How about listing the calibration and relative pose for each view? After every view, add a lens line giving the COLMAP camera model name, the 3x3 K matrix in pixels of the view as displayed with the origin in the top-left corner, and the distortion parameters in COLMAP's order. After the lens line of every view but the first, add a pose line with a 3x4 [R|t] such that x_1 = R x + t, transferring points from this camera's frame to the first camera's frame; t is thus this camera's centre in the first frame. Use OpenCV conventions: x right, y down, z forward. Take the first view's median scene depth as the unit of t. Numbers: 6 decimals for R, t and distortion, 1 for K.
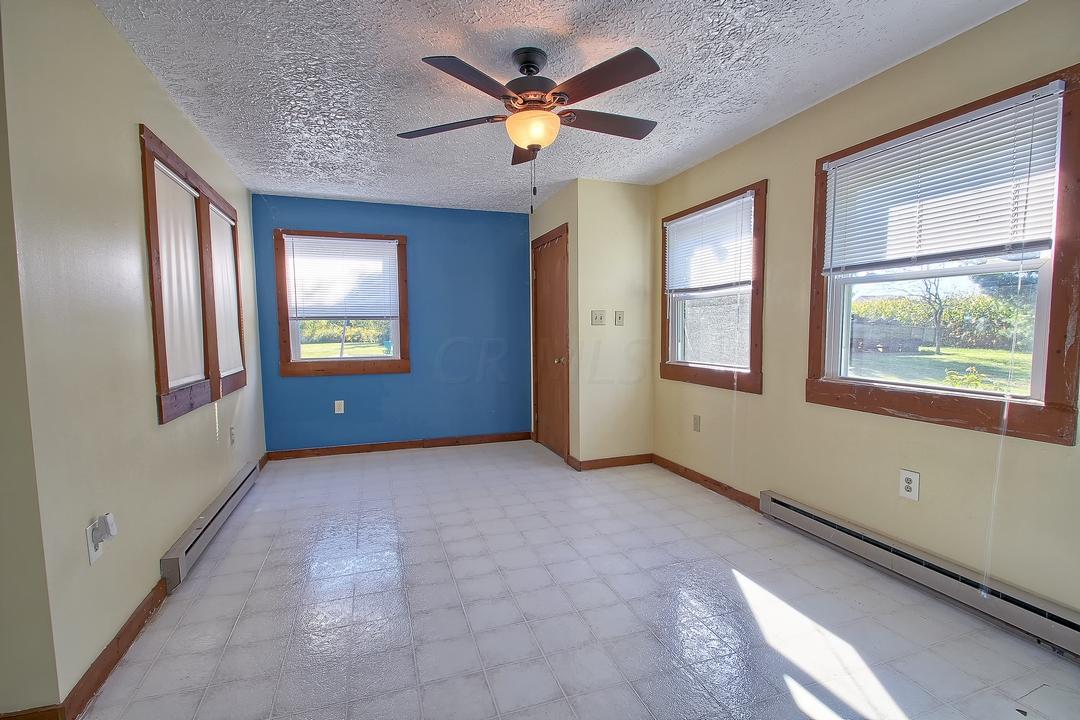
lens RADIAL K [[511.3, 0, 535.4], [0, 511.3, 370.0], [0, 0, 1]] dist [0.010978, -0.014533]
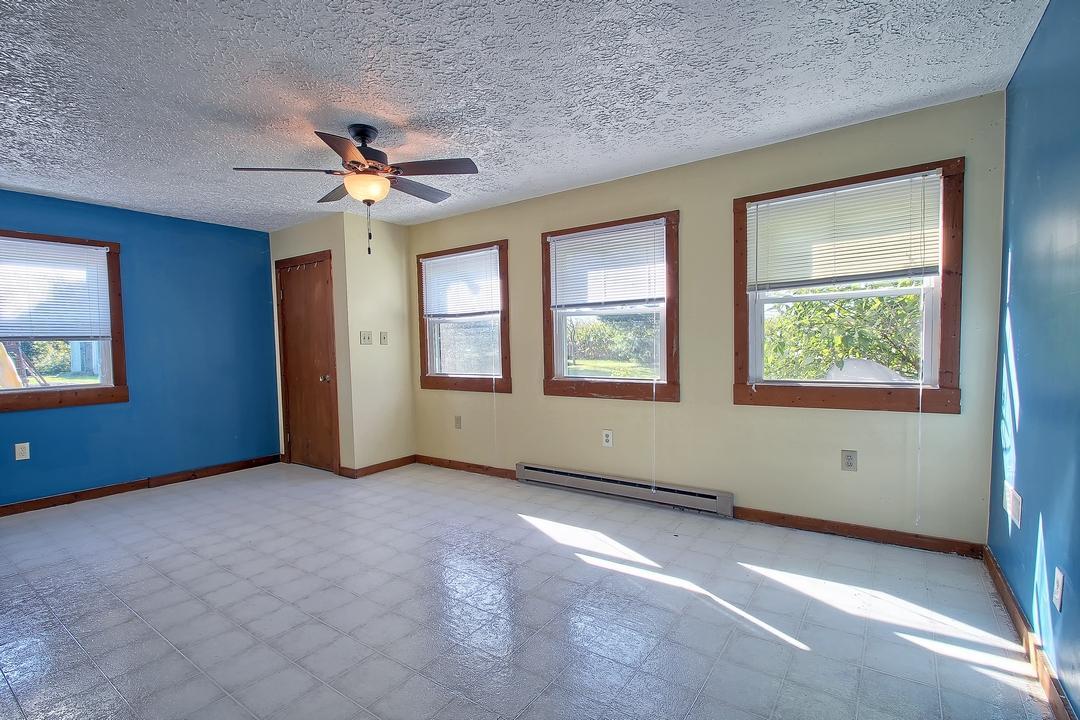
lens RADIAL K [[511.3, 0, 550.7], [0, 511.3, 364.6], [0, 0, 1]] dist [0.010978, -0.014533]
pose [[0.804114, -0.031507, 0.593639, -0.252500], [0.060369, 0.997760, -0.028818, 0.014920], [-0.591402, 0.059010, 0.804215, -0.151406]]
